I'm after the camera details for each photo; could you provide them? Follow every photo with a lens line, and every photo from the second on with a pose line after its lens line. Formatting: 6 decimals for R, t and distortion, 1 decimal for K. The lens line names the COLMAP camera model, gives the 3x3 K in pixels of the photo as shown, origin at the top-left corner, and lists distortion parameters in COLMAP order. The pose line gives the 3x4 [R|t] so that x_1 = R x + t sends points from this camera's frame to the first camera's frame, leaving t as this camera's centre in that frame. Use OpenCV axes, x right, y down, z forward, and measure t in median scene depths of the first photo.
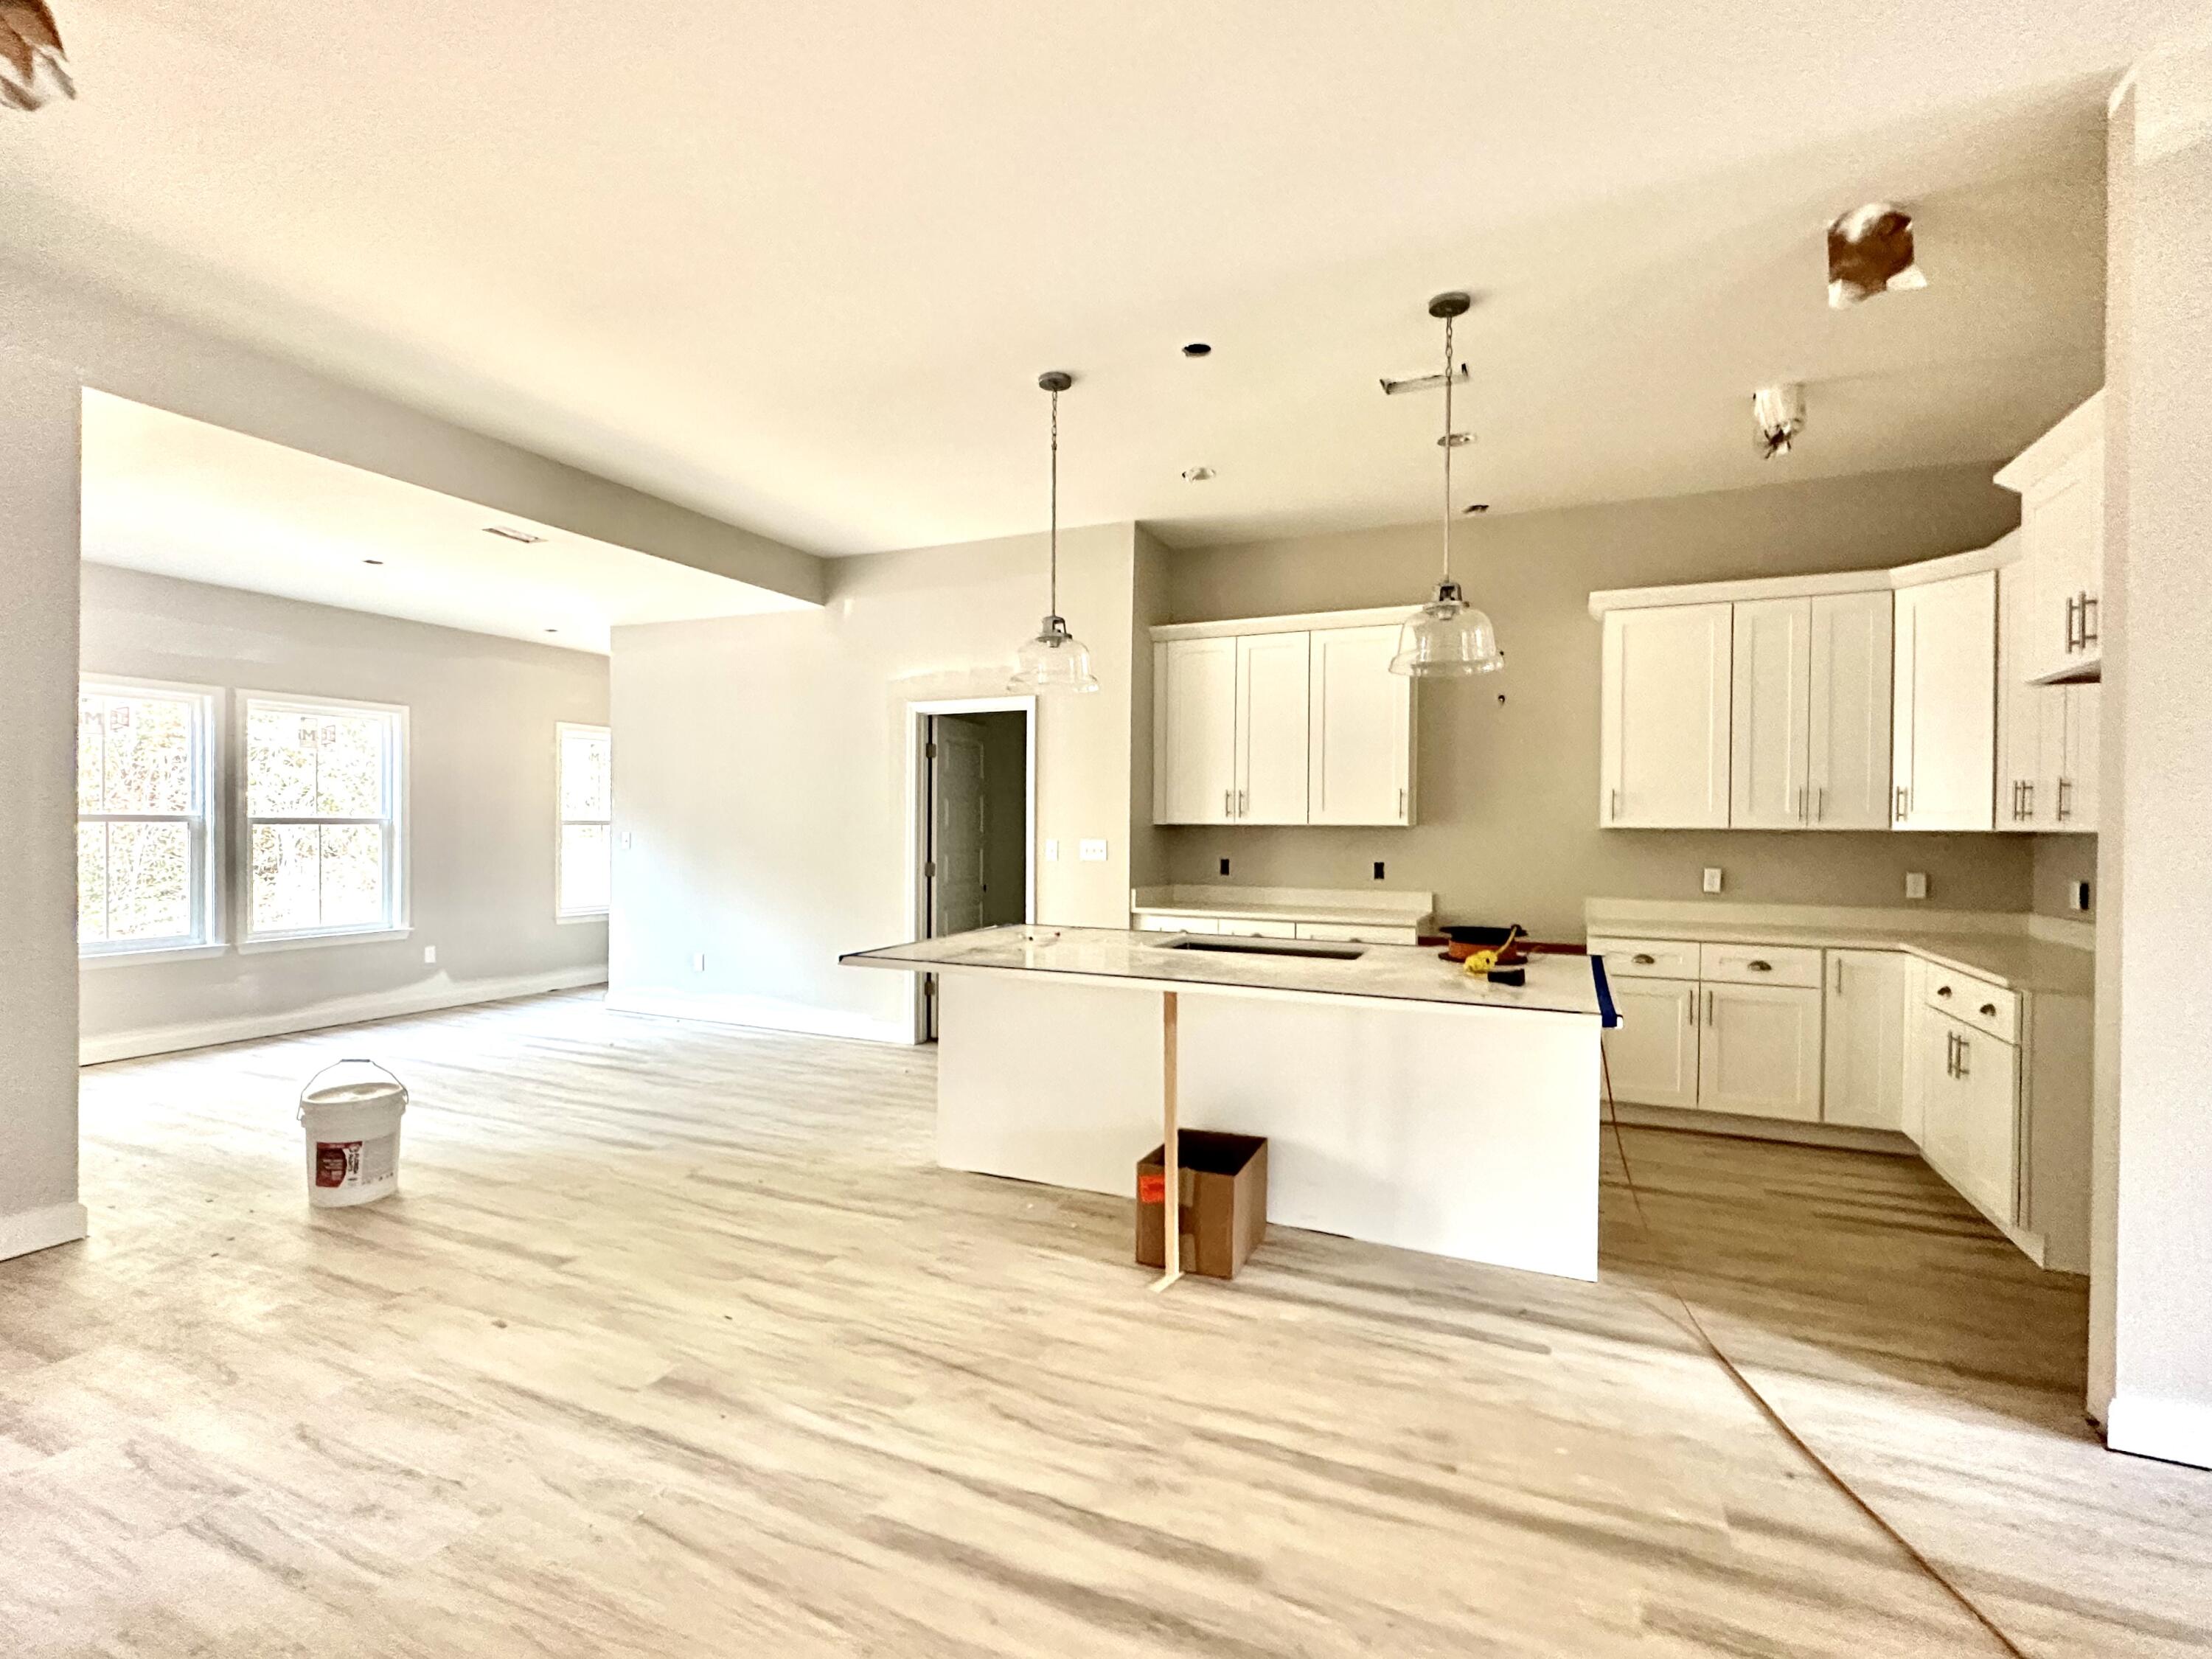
lens RADIAL K [[1015.7, 0, 1104.2], [0, 1015.7, 831.2], [0, 0, 1]] dist [-0.000934, 0.000711]
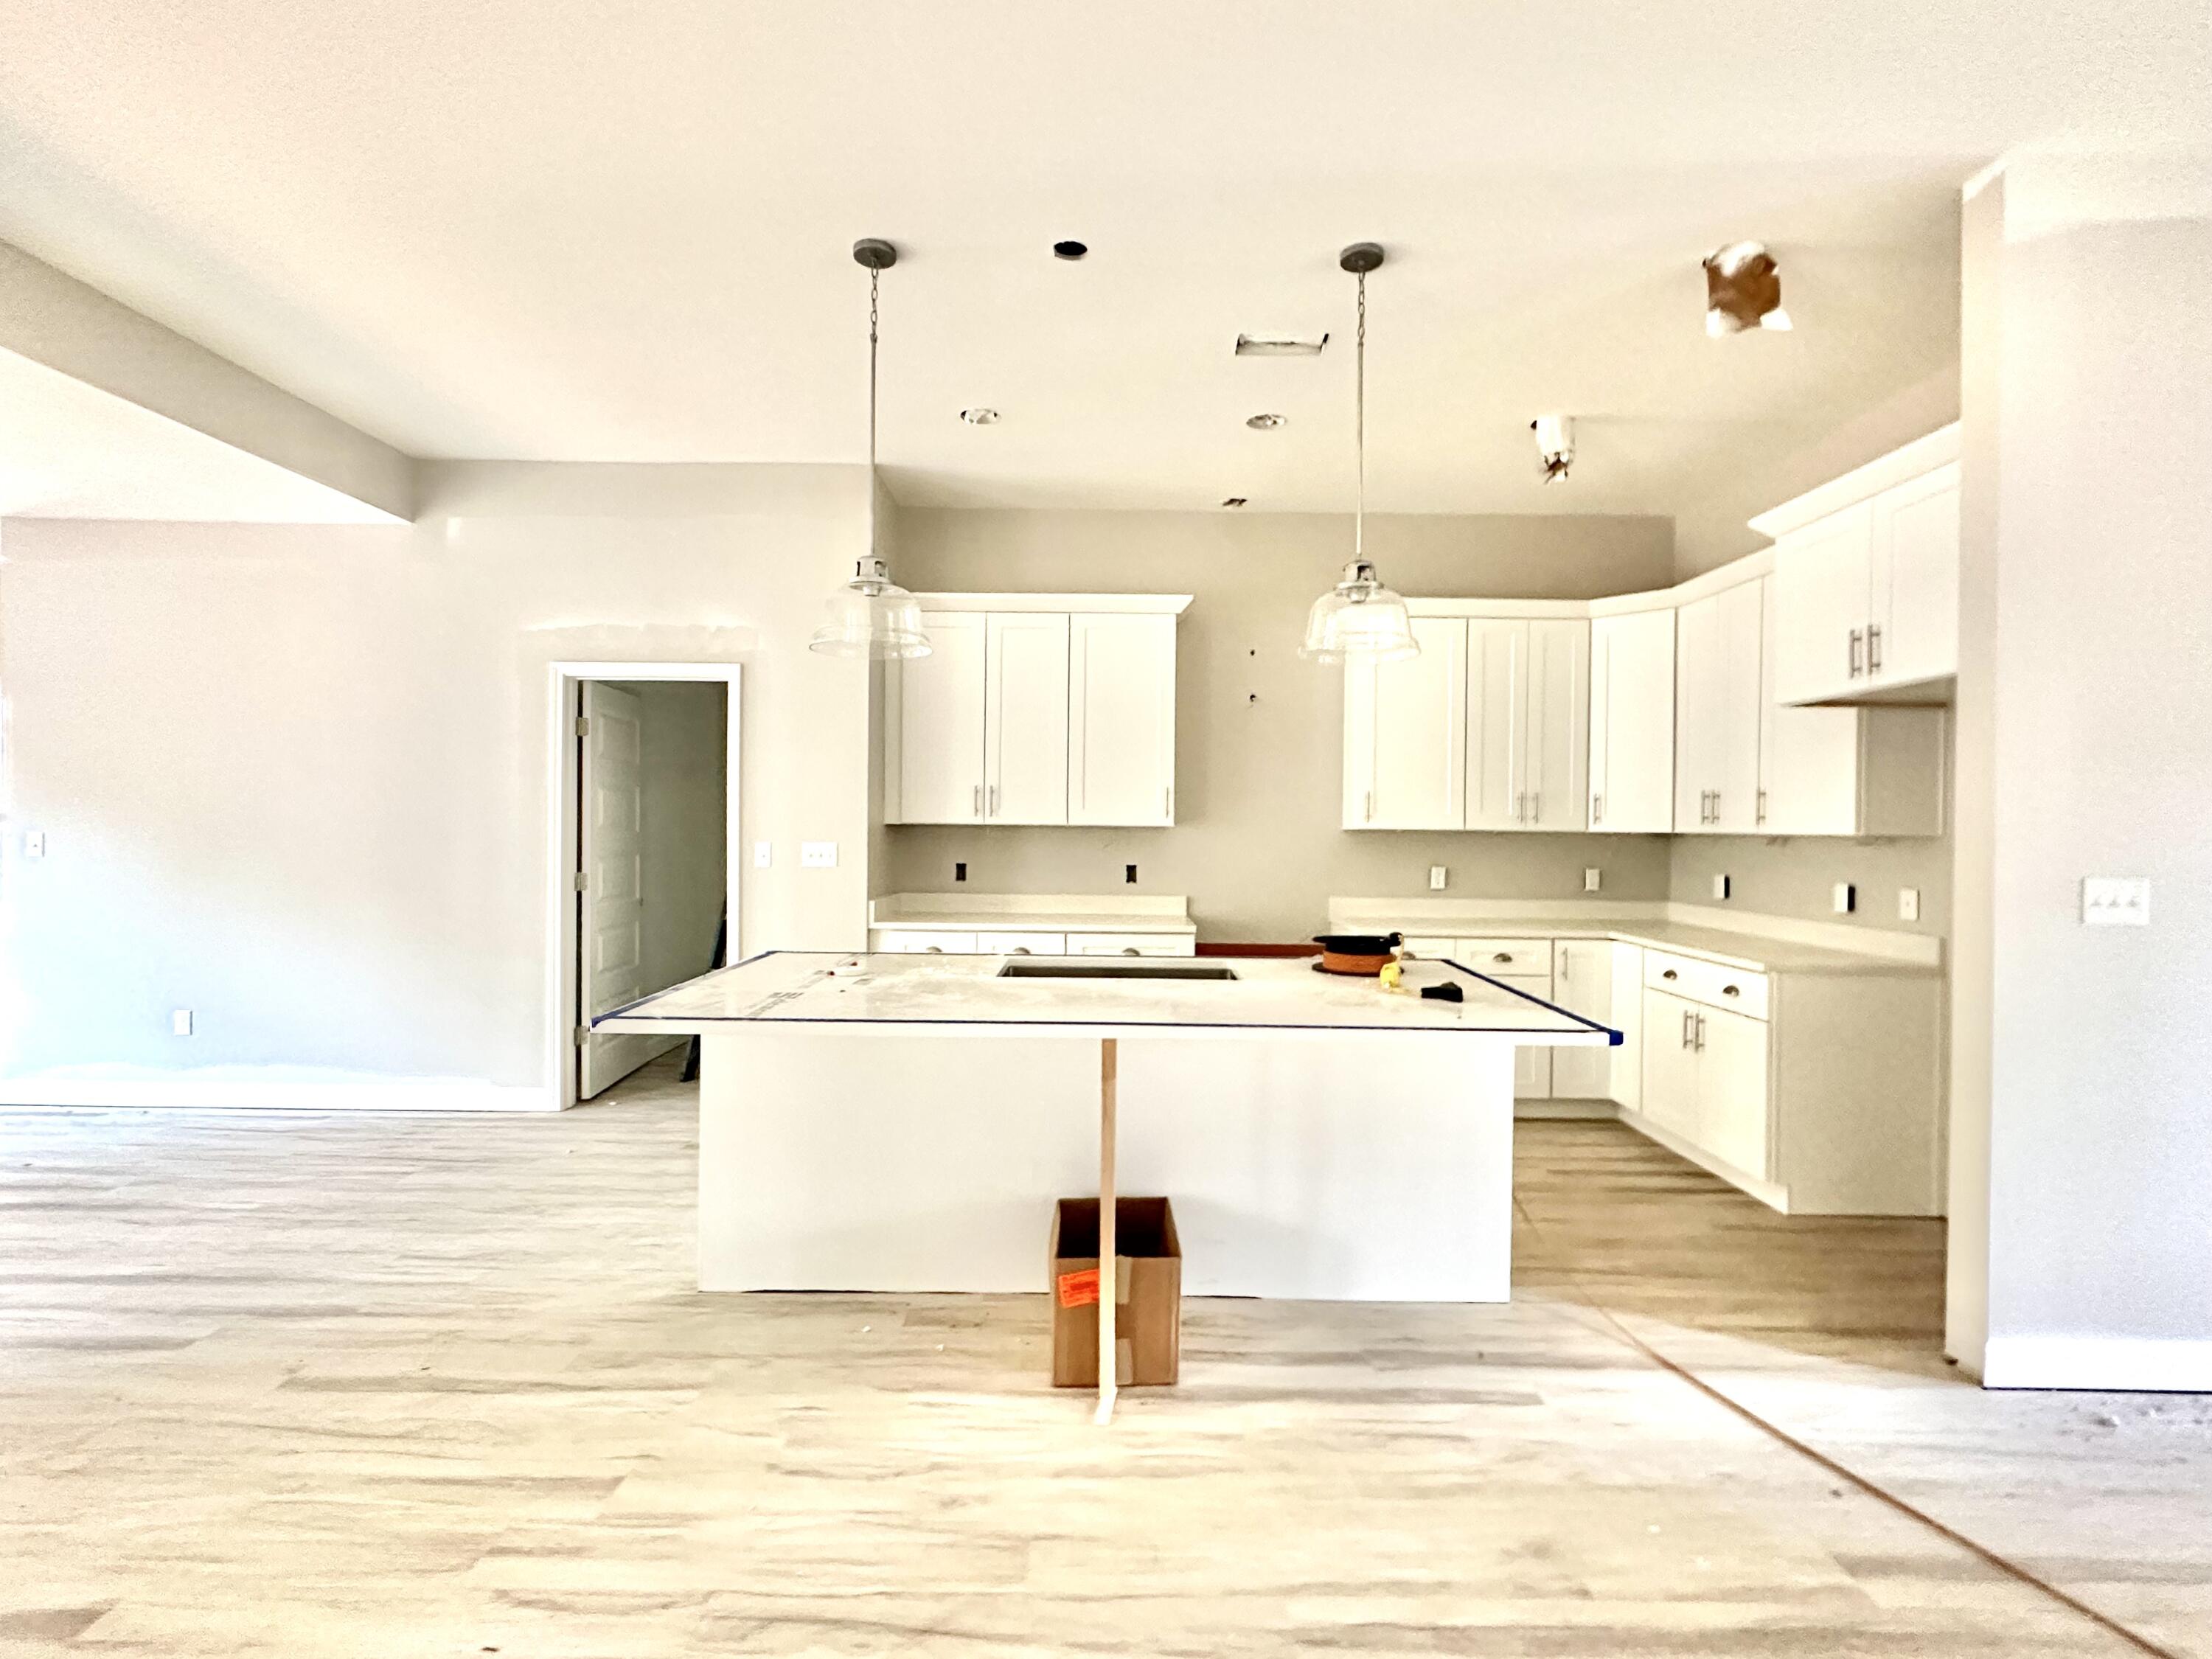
lens RADIAL K [[1015.7, 0, 1104.3], [0, 1015.7, 828.2], [0, 0, 1]] dist [-0.000934, 0.000711]
pose [[0.911691, 0.001863, 0.410872, -0.209993], [-0.001211, 0.999998, -0.001847, -0.002628], [-0.410874, 0.001187, 0.911691, 0.224414]]
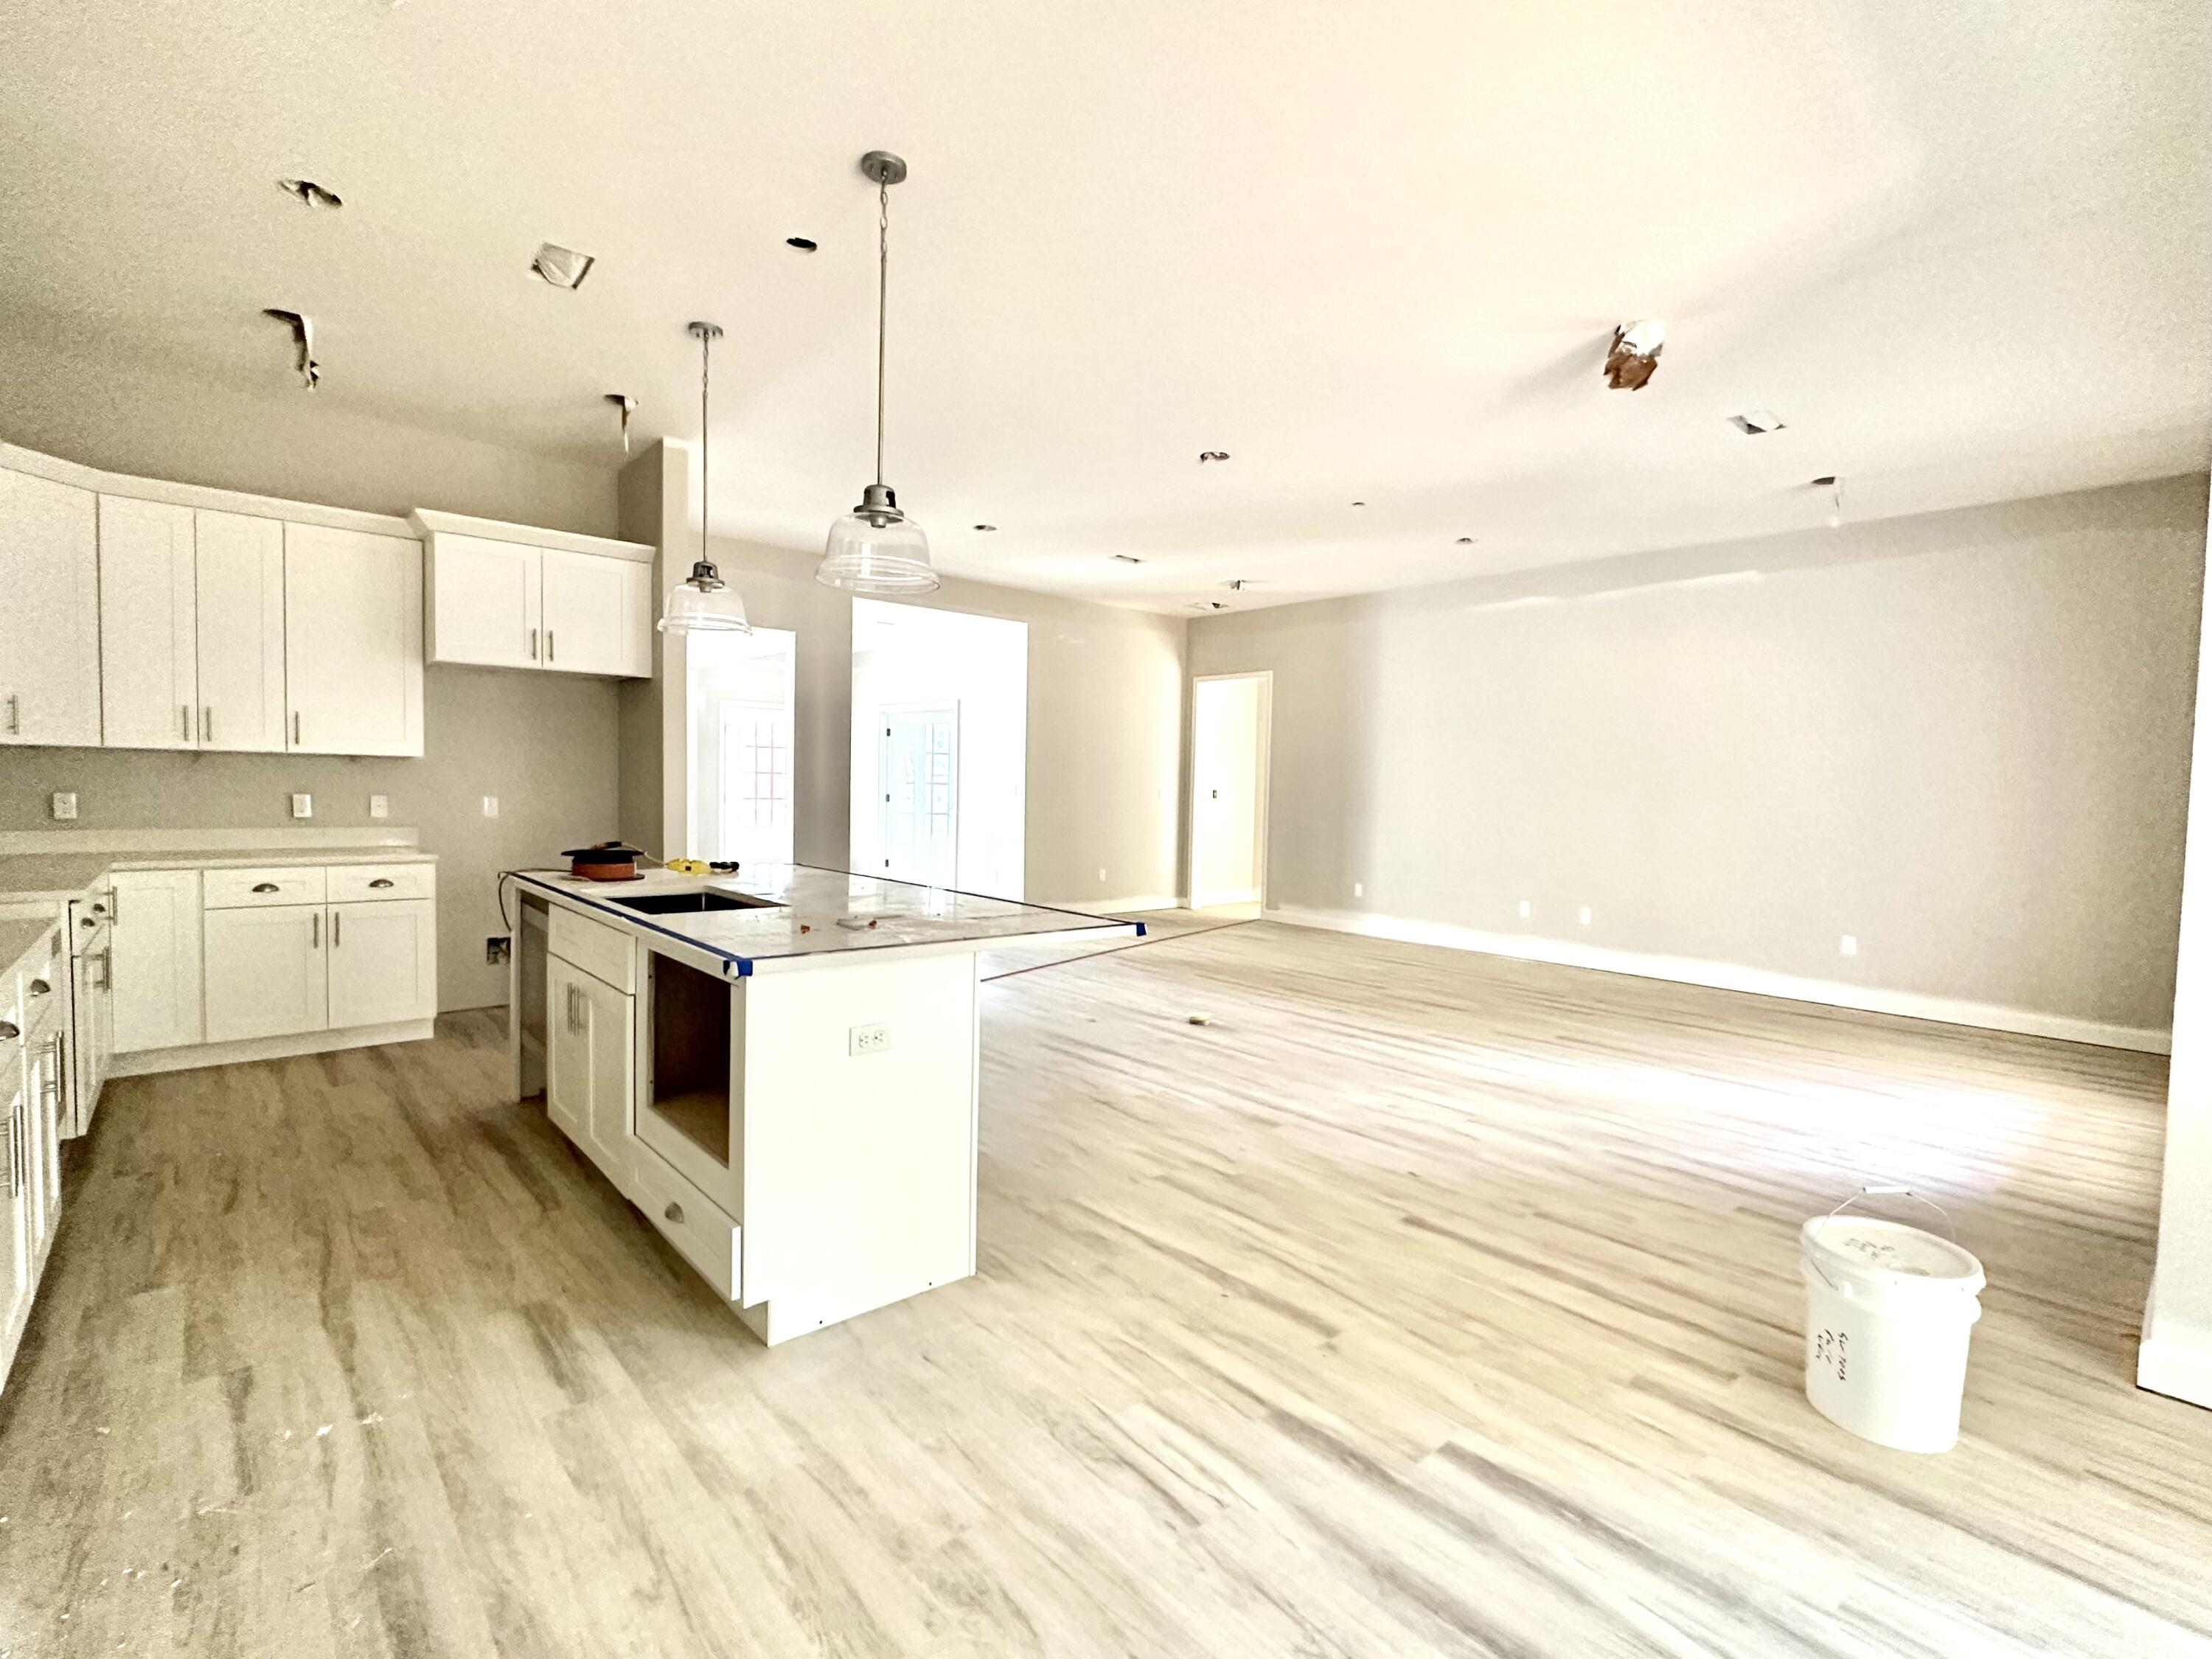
lens RADIAL K [[1015.7, 0, 1113.1], [0, 1015.7, 828.4], [0, 0, 1]] dist [-0.000934, 0.000711]
pose [[-0.914874, -0.048156, 0.400857, -0.530272], [-0.028777, 0.998114, 0.054227, -0.003248], [-0.402712, 0.038076, -0.914534, 1.651398]]
